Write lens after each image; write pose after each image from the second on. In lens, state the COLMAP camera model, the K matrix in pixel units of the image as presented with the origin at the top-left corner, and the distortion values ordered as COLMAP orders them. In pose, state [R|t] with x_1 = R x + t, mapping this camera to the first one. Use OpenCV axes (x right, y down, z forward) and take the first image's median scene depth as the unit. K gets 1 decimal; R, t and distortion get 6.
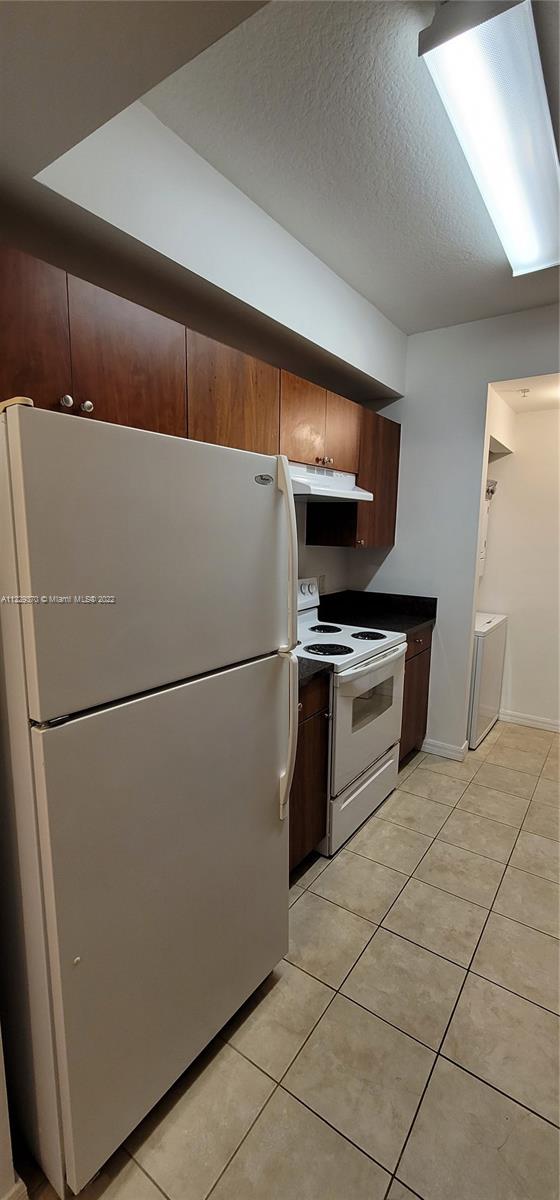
lens RADIAL K [[491.9, 0, 282.9], [0, 491.9, 603.3], [0, 0, 1]] dist [-0.000034, 0.000884]
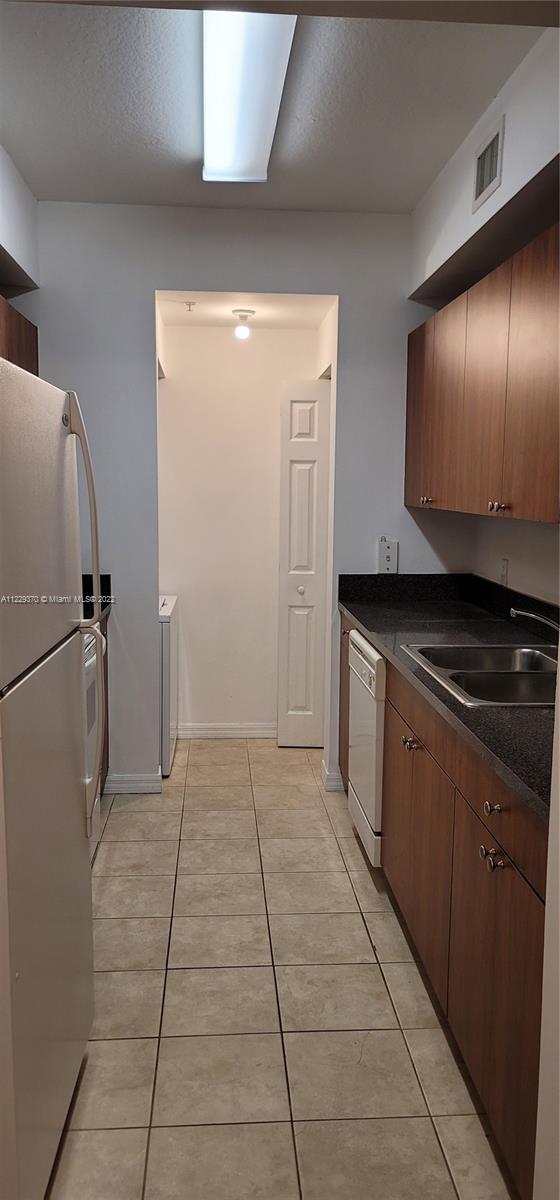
lens RADIAL K [[879.1, 0, 276.7], [0, 879.1, 599.8], [0, 0, 1]] dist [0.042562, -0.006706]
pose [[0.778539, -0.083997, 0.621949, -0.445488], [0.093780, 0.995447, 0.017049, 0.039390], [-0.620550, 0.045053, 0.782872, -0.237819]]
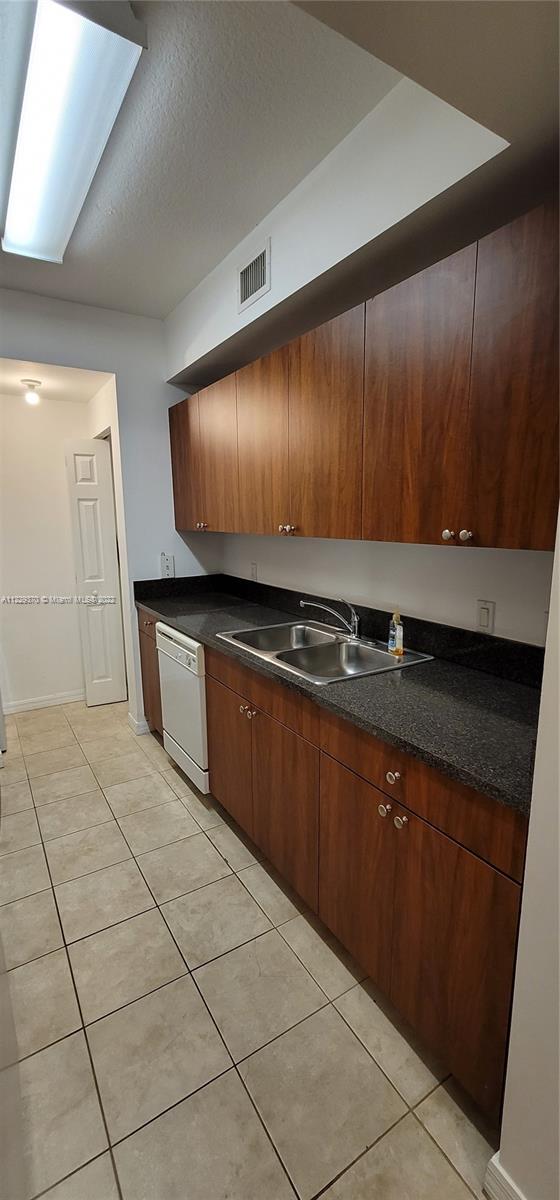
lens RADIAL K [[491.9, 0, 282.9], [0, 491.9, 603.3], [0, 0, 1]] dist [-0.000034, 0.000884]
pose [[0.390426, -0.176393, 0.903578, -0.314801], [0.154368, 0.980121, 0.124635, -0.021057], [-0.907600, 0.090823, 0.409895, 0.169962]]
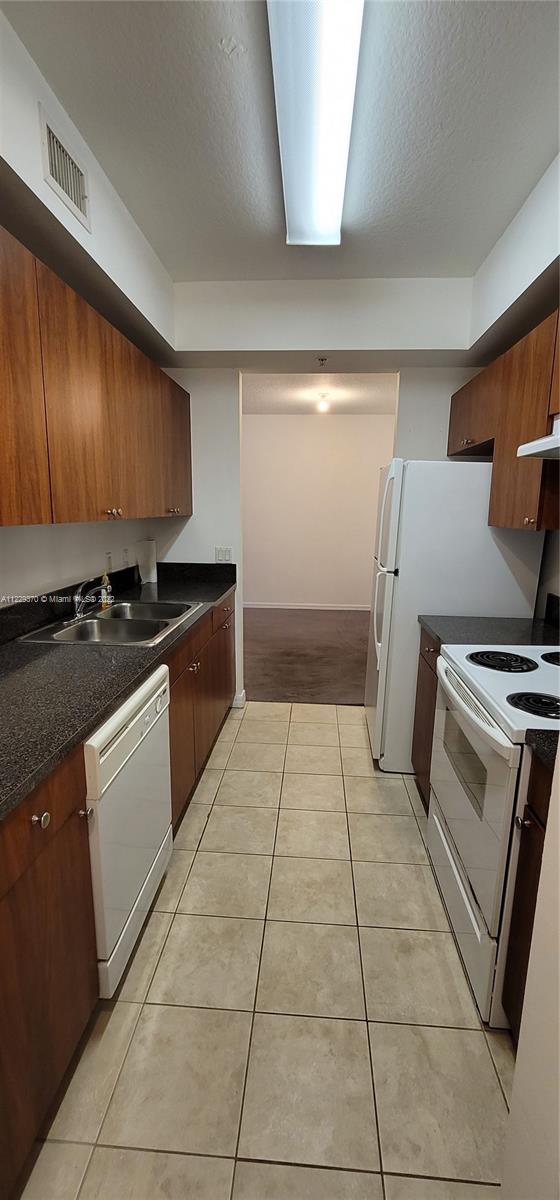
lens RADIAL K [[491.9, 0, 282.9], [0, 491.9, 603.3], [0, 0, 1]] dist [-0.000034, 0.000884]
pose [[-0.856279, 0.078889, -0.510454, 0.819324], [-0.103548, 0.941986, 0.319282, -0.212500], [0.506028, 0.326250, -0.798434, 1.522473]]
